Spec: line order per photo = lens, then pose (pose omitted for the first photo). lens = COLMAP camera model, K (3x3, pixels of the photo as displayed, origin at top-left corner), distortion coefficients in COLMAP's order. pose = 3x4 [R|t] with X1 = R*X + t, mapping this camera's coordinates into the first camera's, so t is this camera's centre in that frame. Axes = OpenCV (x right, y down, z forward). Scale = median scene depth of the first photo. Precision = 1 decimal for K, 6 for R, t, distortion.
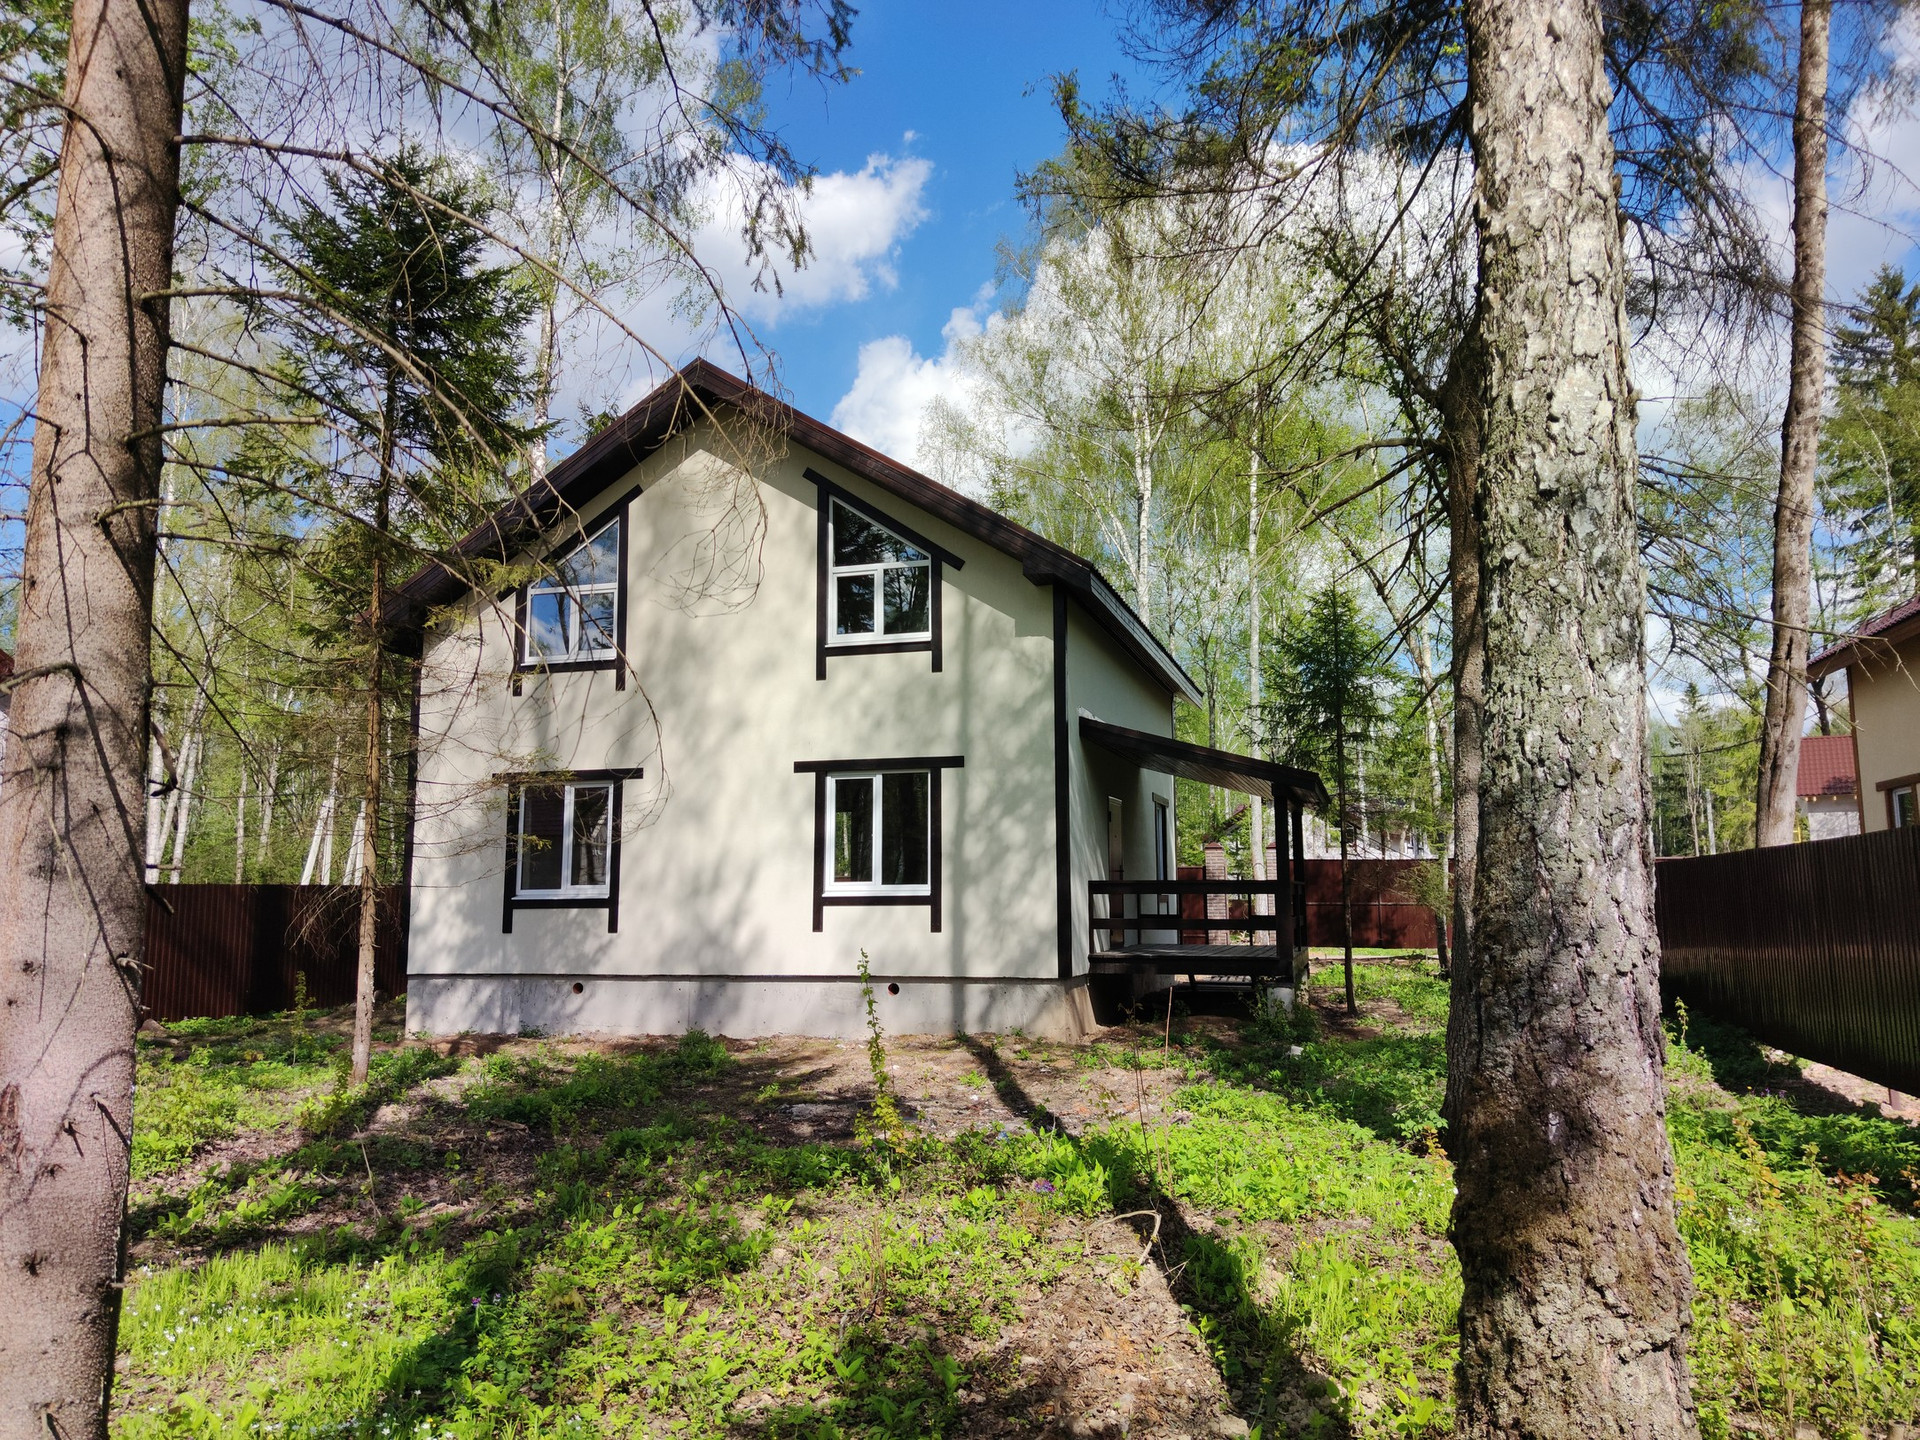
lens RADIAL K [[1335.5, 0, 922.7], [0, 1335.5, 688.1], [0, 0, 1]] dist [0.067081, -0.095132]
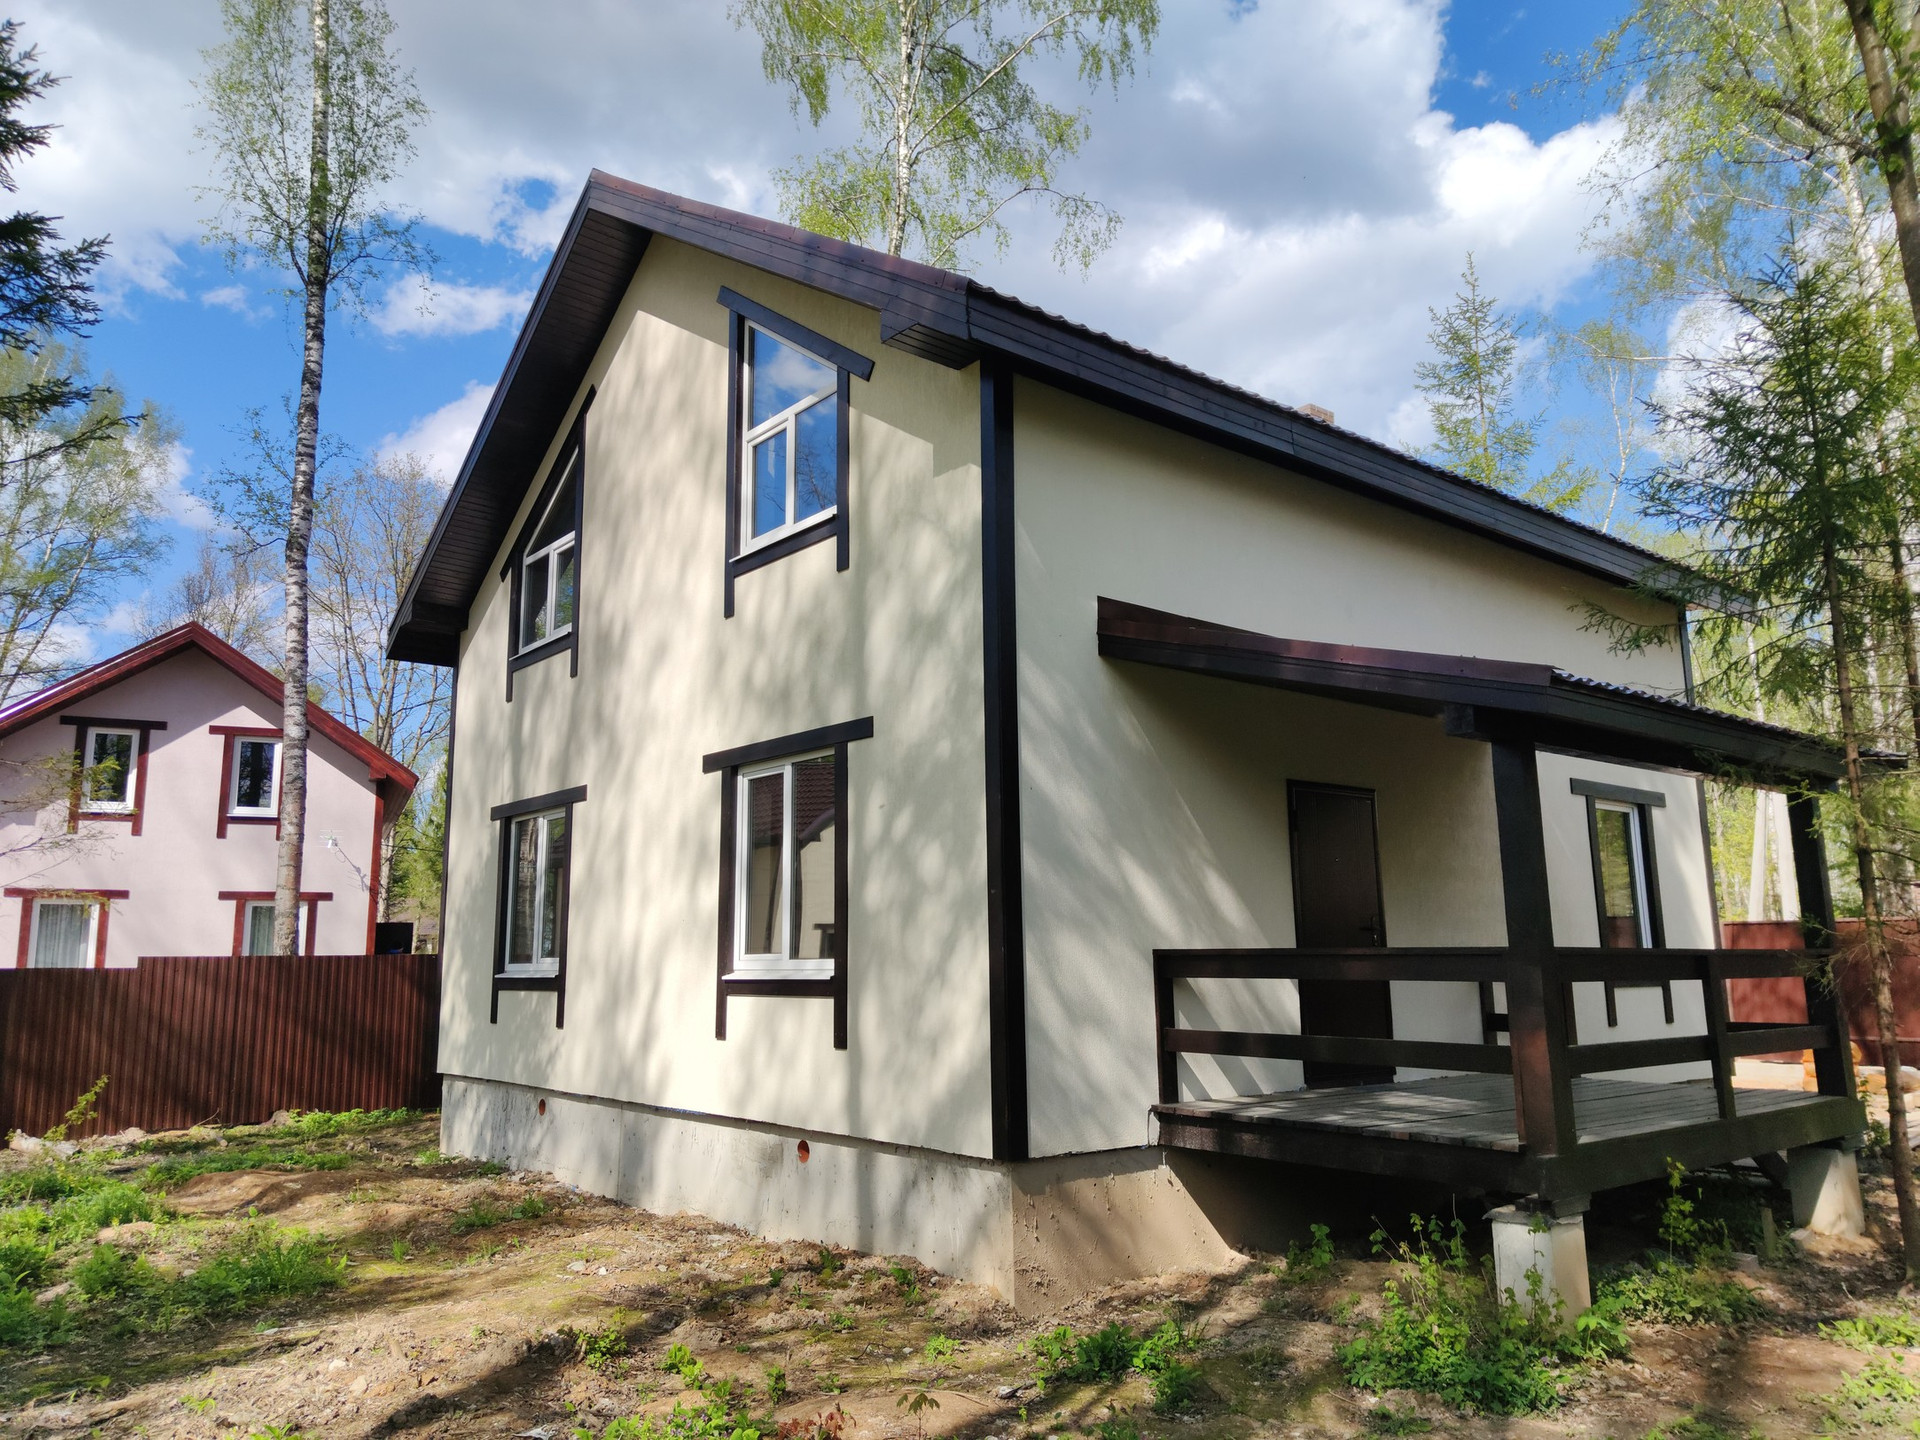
lens RADIAL K [[1352.5, 0, 953.8], [0, 1352.5, 720.0], [0, 0, 1]] dist [0.089776, -0.093078]
pose [[0.829141, -0.093519, -0.551162, 0.321674], [0.079239, 0.995614, -0.049729, 0.073490], [0.553395, -0.002441, 0.832915, 0.512671]]
